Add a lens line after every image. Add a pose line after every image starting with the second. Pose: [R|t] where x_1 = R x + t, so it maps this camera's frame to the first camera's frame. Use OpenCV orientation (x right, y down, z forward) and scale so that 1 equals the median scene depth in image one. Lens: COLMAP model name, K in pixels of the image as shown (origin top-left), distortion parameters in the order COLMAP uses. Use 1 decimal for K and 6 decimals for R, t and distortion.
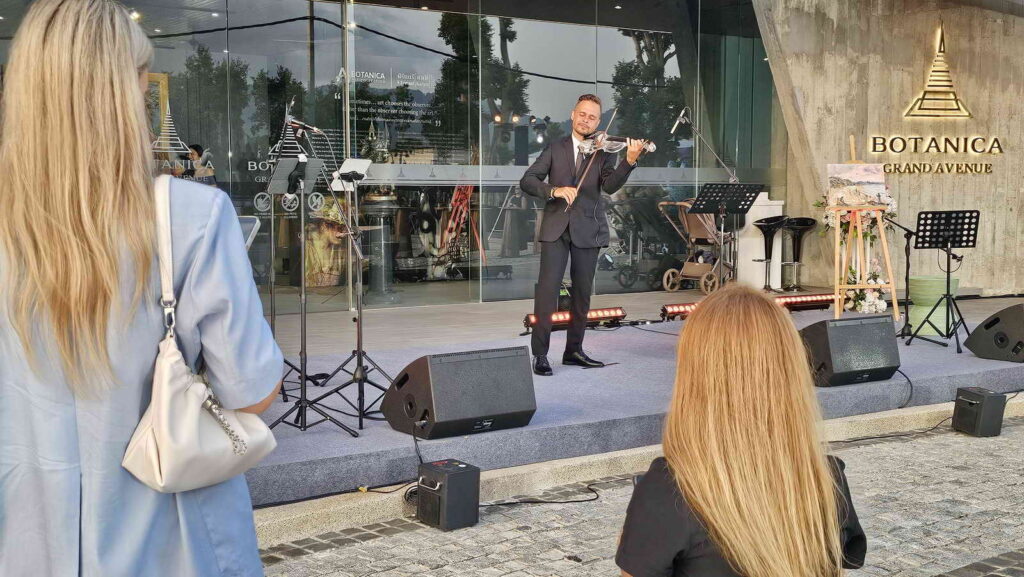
lens RADIAL K [[1331.3, 0, 512.0], [0, 1331.3, 288.5], [0, 0, 1]] dist [0.175275, -0.518199]
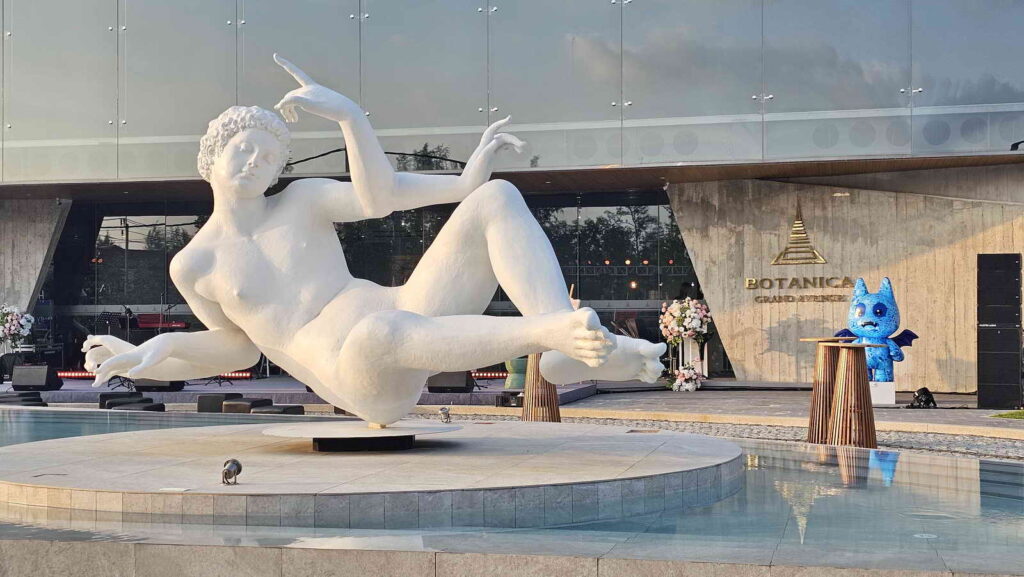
lens RADIAL K [[1331.3, 0, 512.0], [0, 1331.3, 288.5], [0, 0, 1]] dist [0.175275, -0.518199]
pose [[0.641623, -0.018235, -0.766803, 1.264633], [-0.049558, 0.996643, -0.065169, 0.009660], [0.765417, 0.079815, 0.638565, -0.162485]]
